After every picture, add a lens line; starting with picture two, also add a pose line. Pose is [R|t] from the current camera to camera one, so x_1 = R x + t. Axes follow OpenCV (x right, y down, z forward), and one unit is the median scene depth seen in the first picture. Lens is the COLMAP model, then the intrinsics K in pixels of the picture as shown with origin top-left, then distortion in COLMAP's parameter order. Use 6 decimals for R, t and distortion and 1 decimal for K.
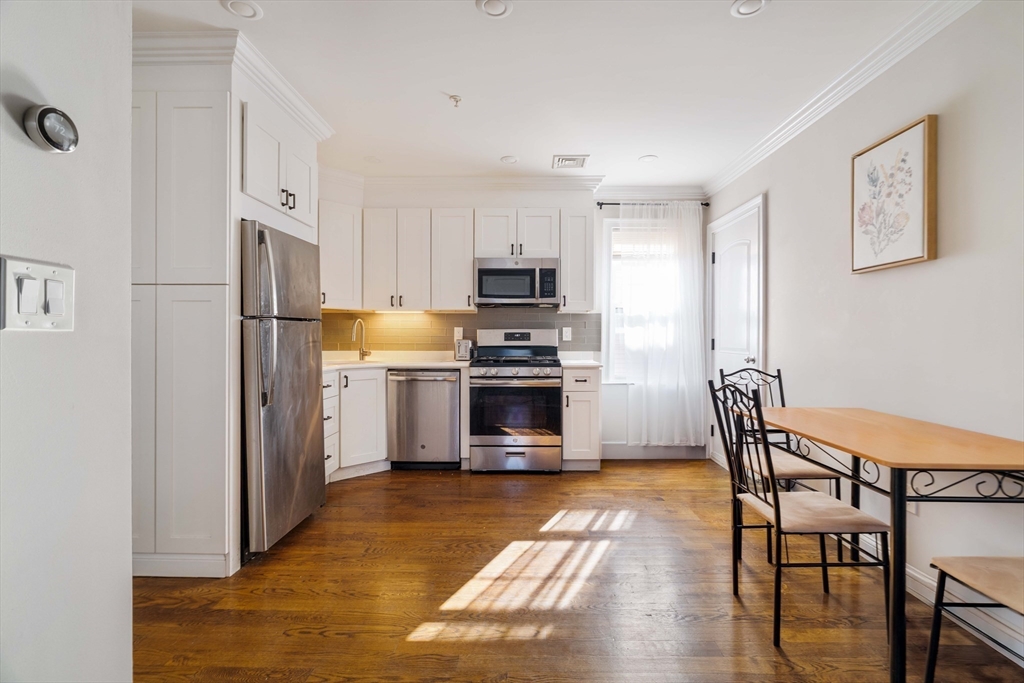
lens RADIAL K [[472.8, 0, 512.0], [0, 472.8, 338.1], [0, 0, 1]] dist [0.002219, -0.000261]
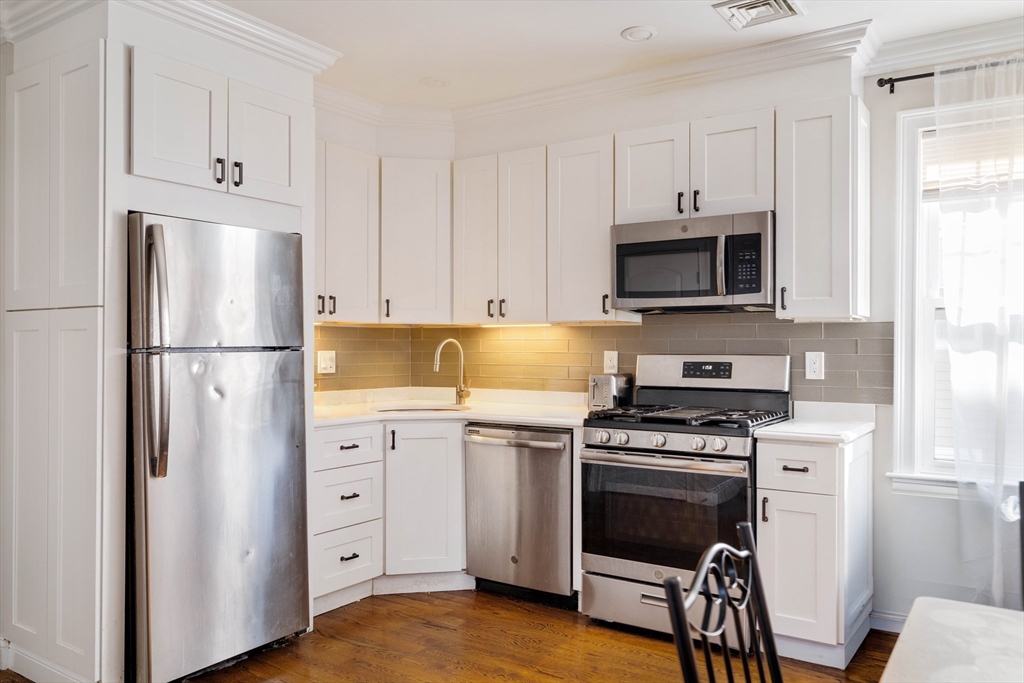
lens RADIAL K [[769.4, 0, 513.7], [0, 769.4, 345.5], [0, 0, 1]] dist [-0.006614, 0.003139]
pose [[0.842200, -0.001738, -0.539162, 0.301095], [-0.001436, 0.999984, -0.005466, -0.026056], [0.539163, 0.005377, 0.842184, 0.193701]]
